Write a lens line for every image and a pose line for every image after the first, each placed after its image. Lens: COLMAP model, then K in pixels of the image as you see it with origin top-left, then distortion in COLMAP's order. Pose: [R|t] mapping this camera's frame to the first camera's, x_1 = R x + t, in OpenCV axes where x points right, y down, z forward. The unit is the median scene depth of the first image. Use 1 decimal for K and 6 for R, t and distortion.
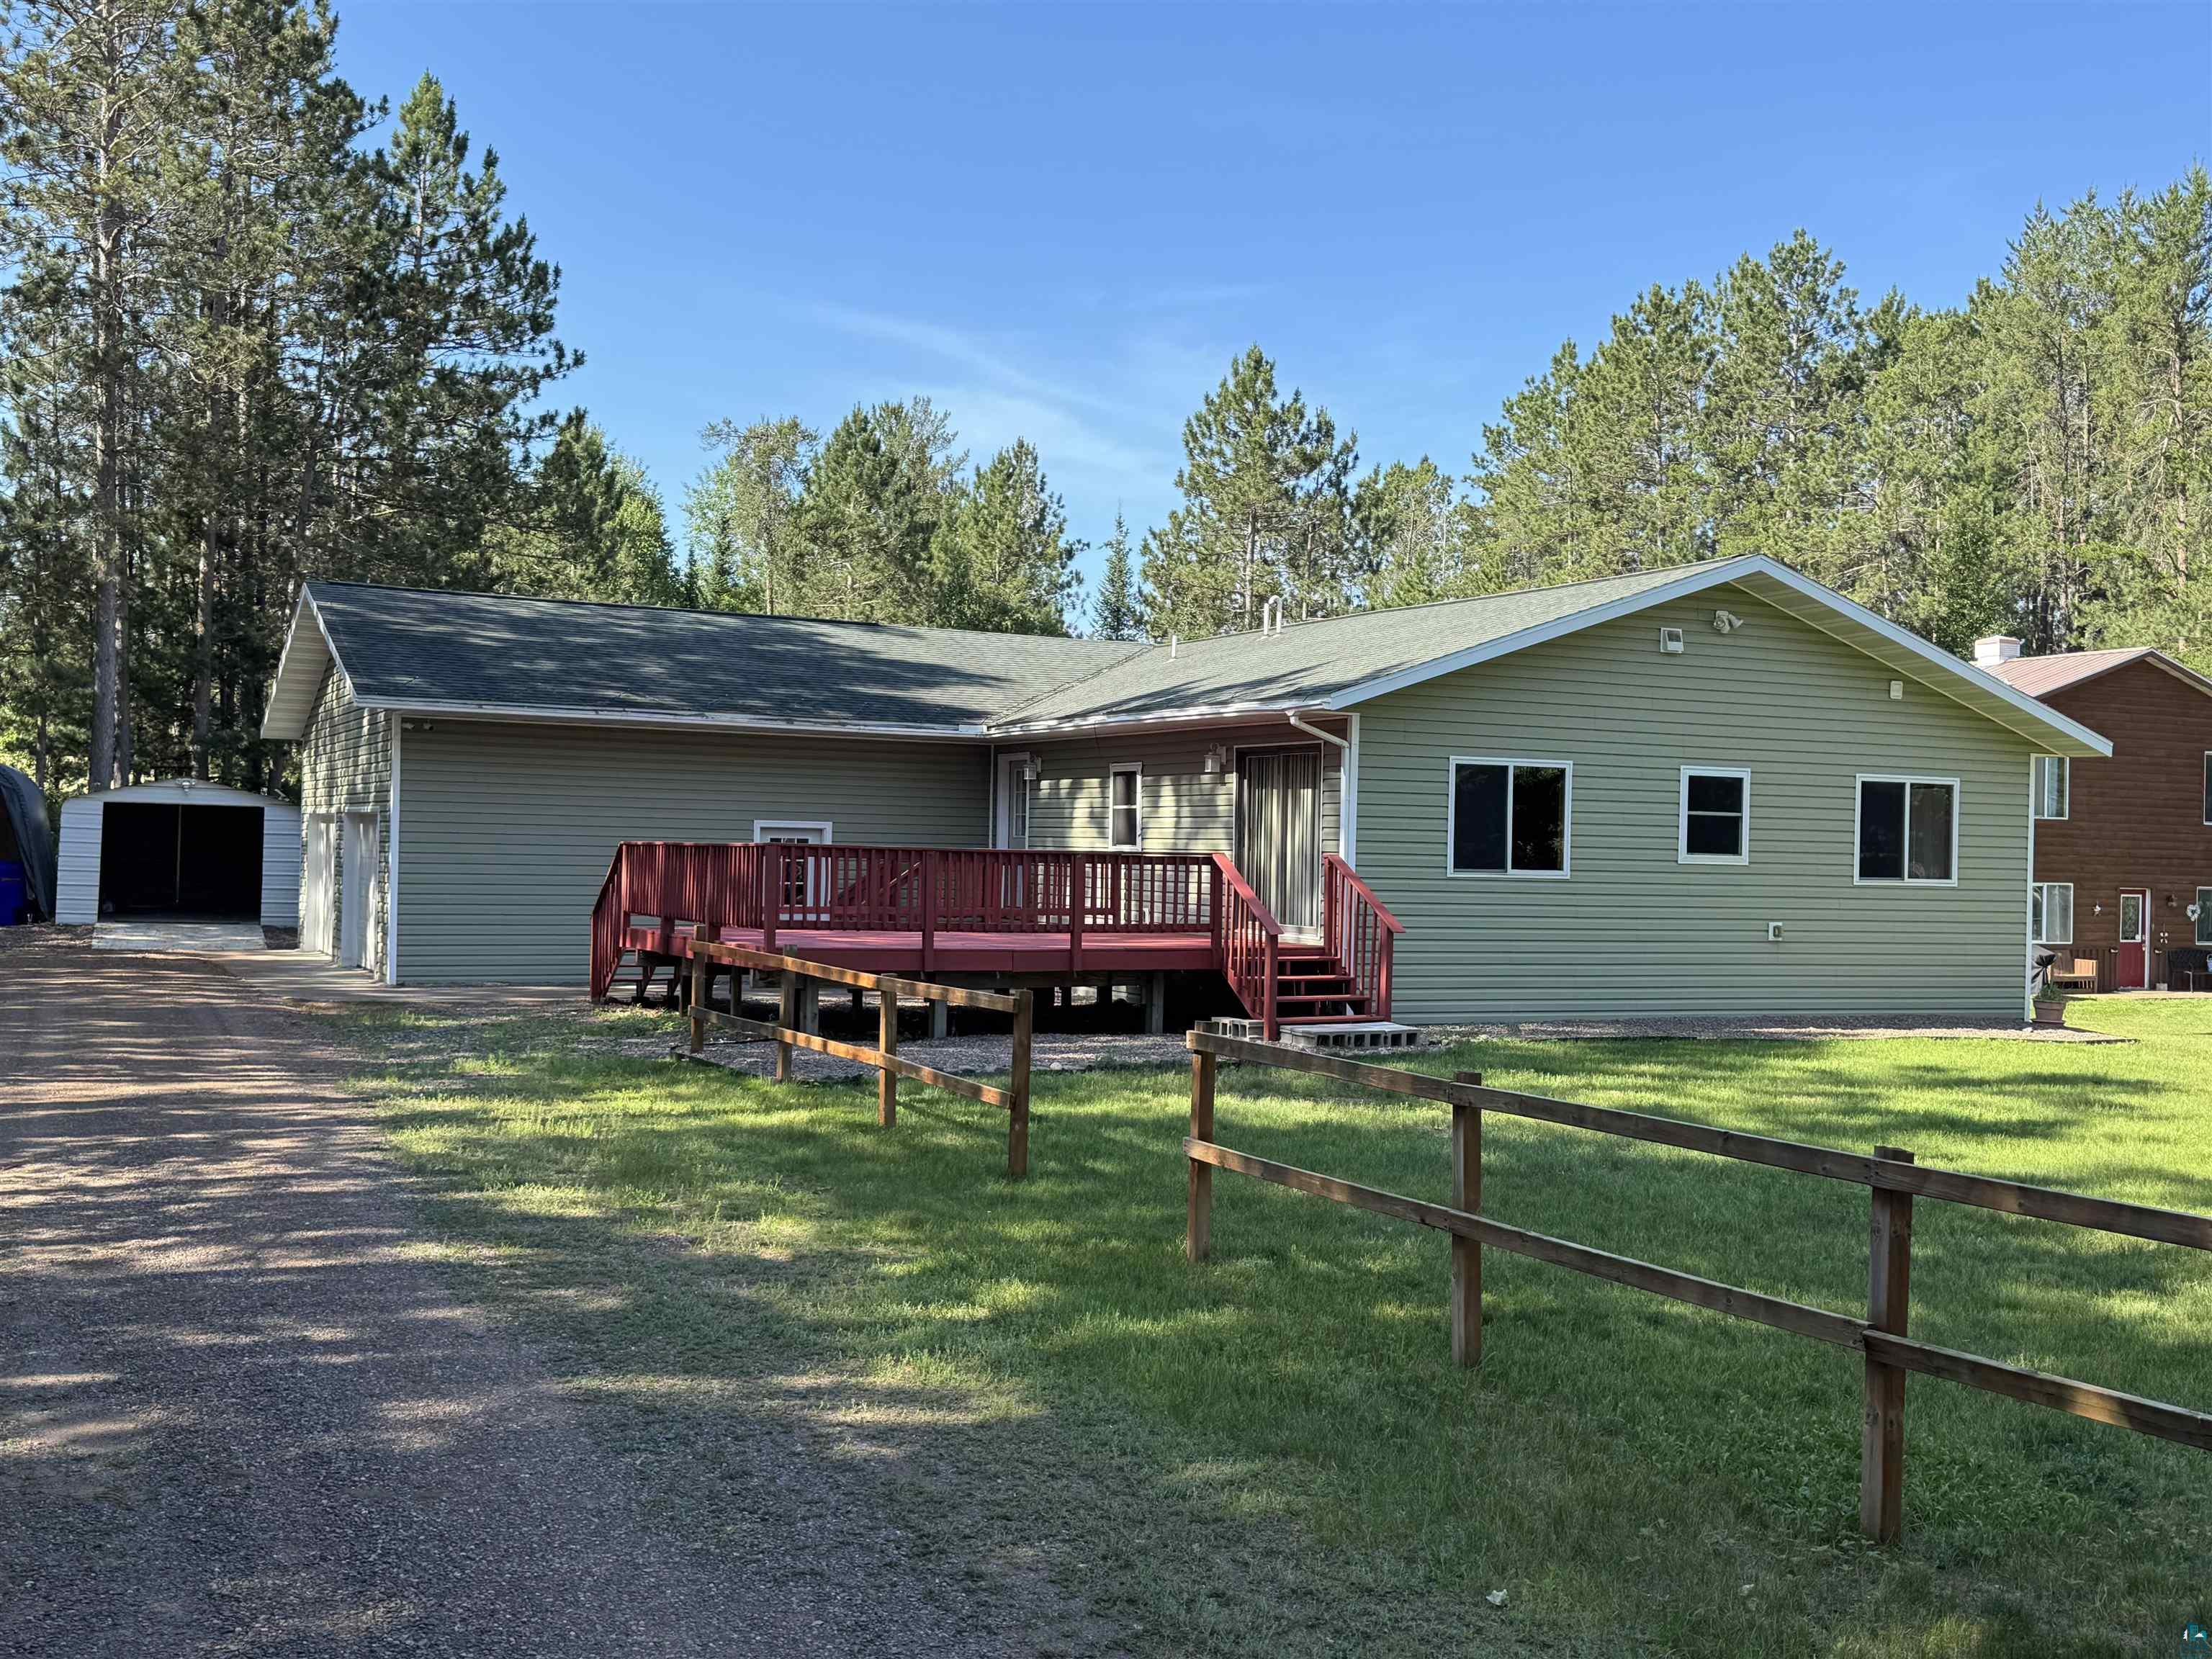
lens RADIAL K [[2272.3, 0, 1112.9], [0, 2272.3, 820.1], [0, 0, 1]] dist [0.140652, -0.010027]
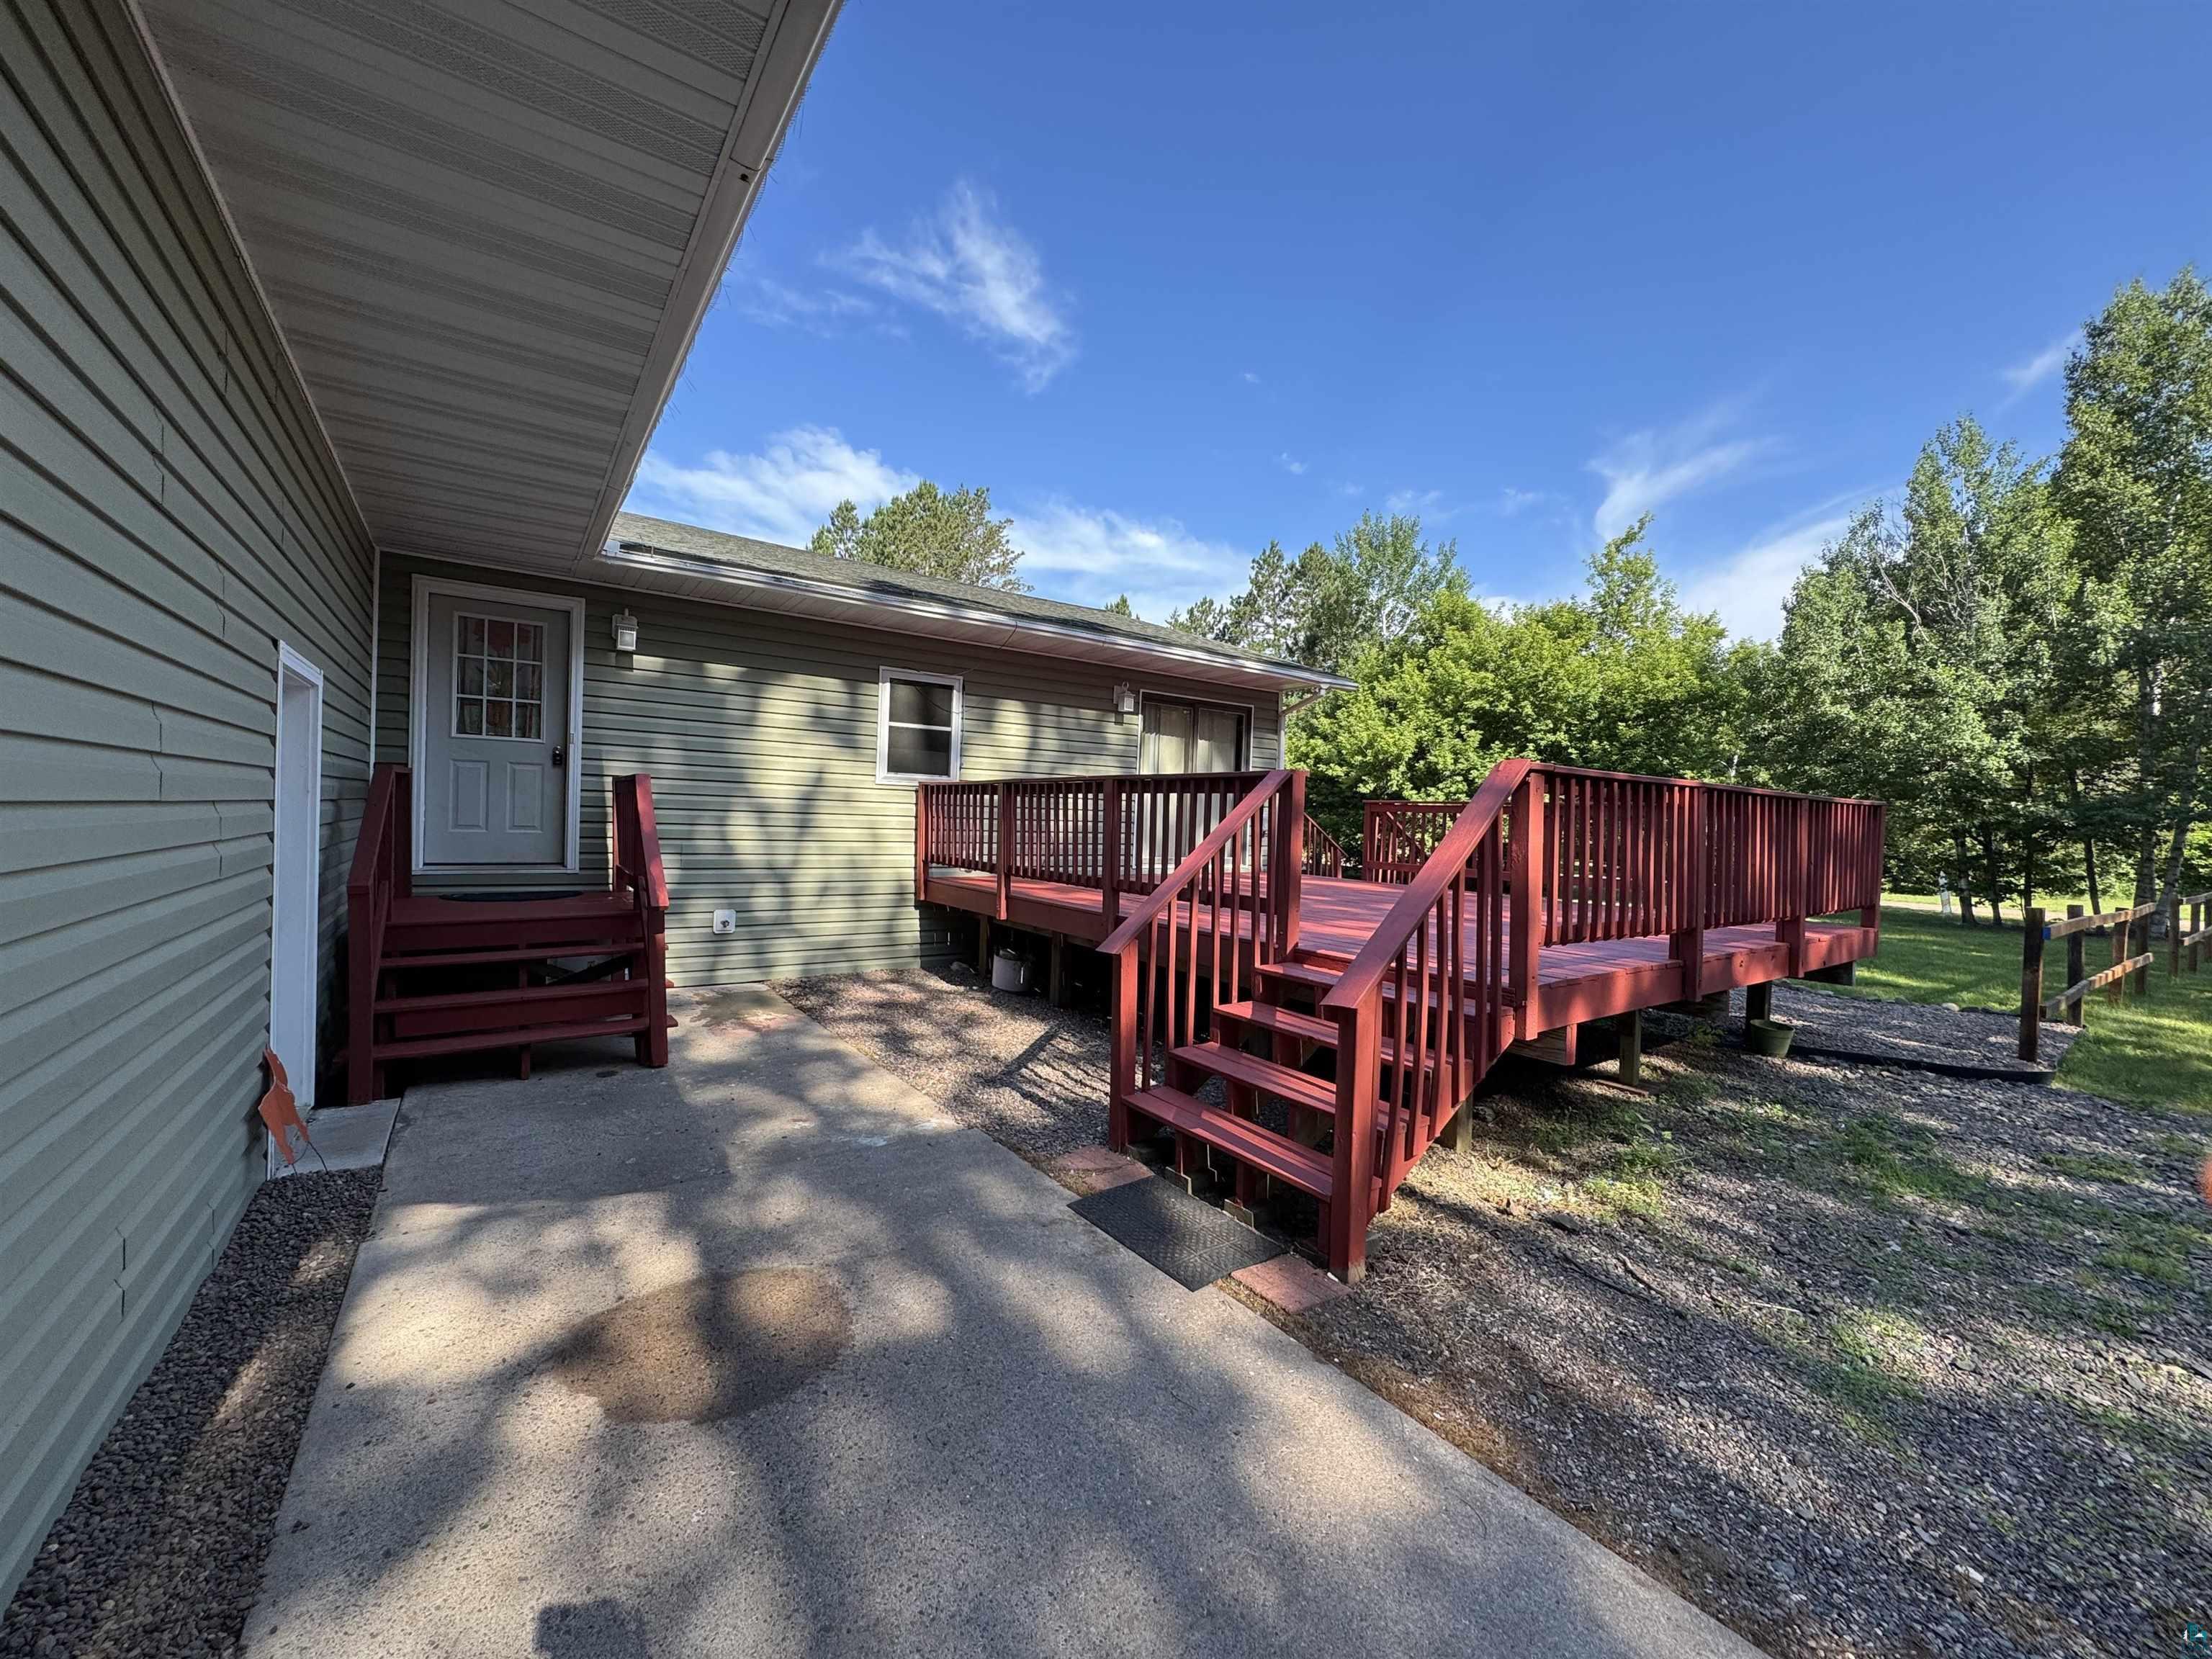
lens RADIAL K [[878.9, 0, 1109.3], [0, 878.9, 826.9], [0, 0, 1]] dist [-0.001063, 0.000210]
pose [[-0.151273, -0.039993, 0.987683, -0.223453], [-0.049469, 0.998236, 0.032843, 0.011477], [-0.987253, -0.043891, -0.152985, 0.707410]]
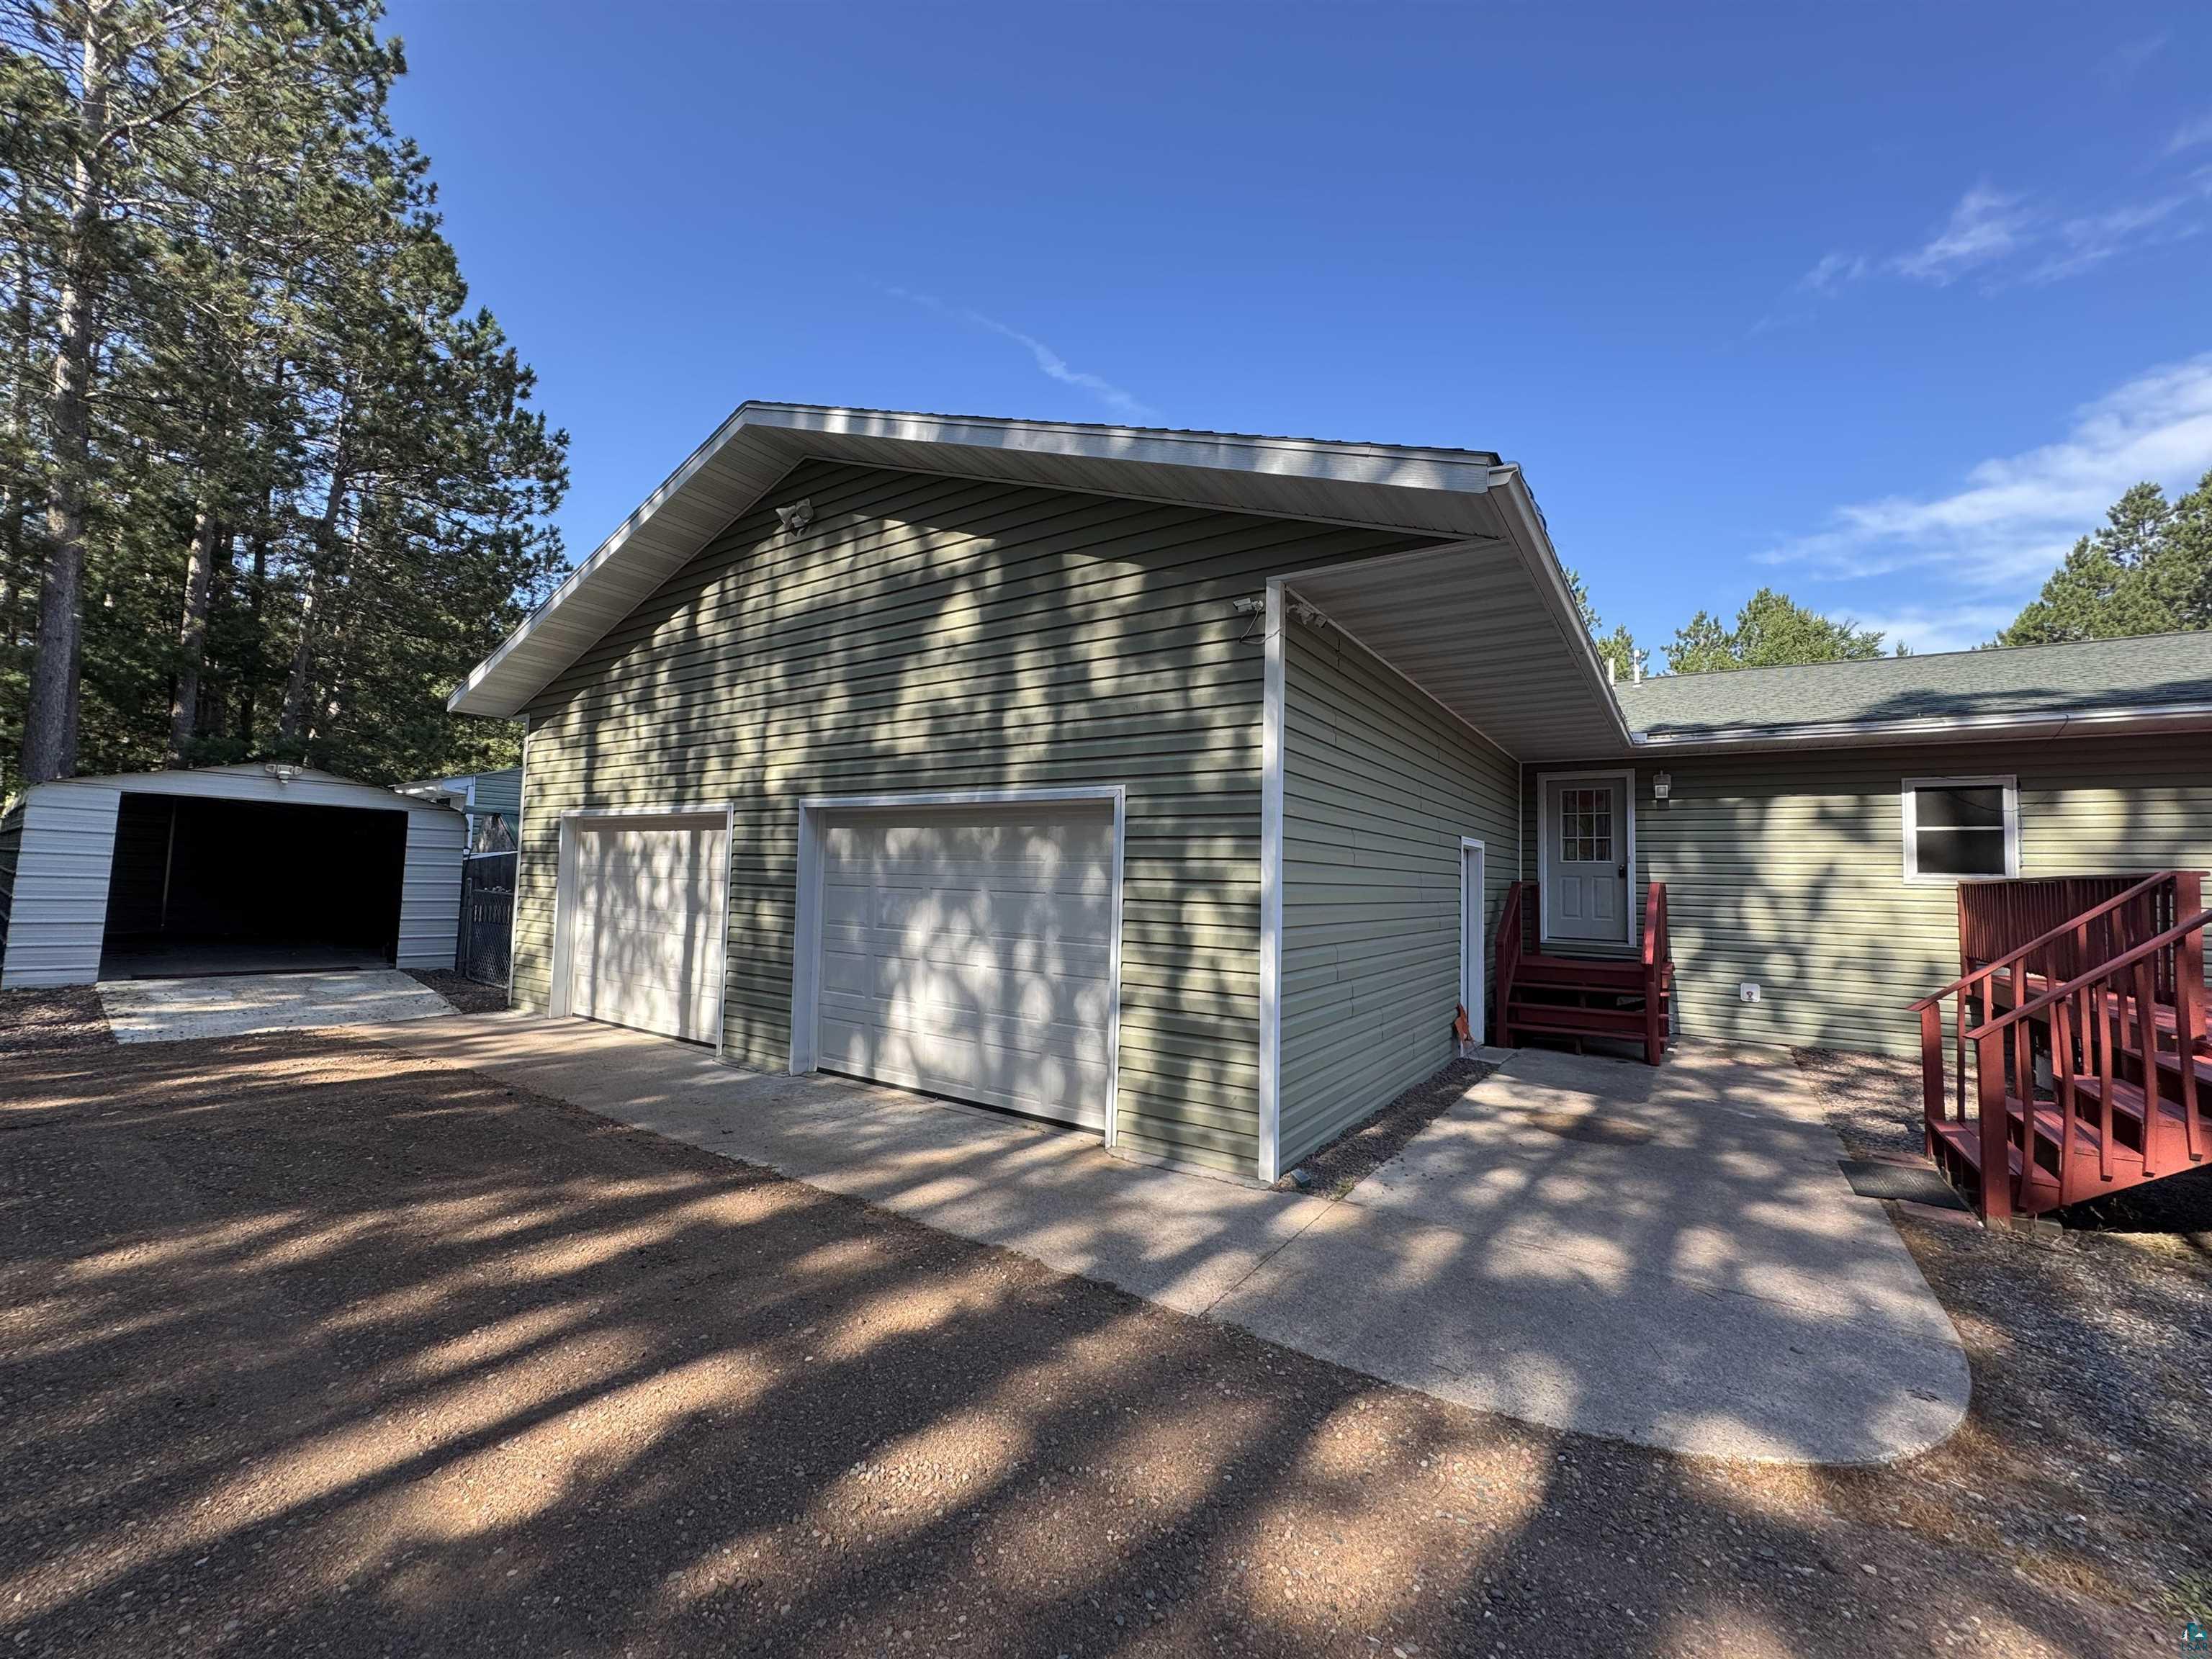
lens RADIAL K [[887.3, 0, 1107.7], [0, 887.3, 825.2], [0, 0, 1]] dist [-0.000247, 0.000166]
pose [[0.866836, 0.030517, 0.497659, -0.308944], [-0.012852, 0.999161, -0.038884, 0.007012], [-0.498428, 0.027310, 0.866501, 0.629786]]
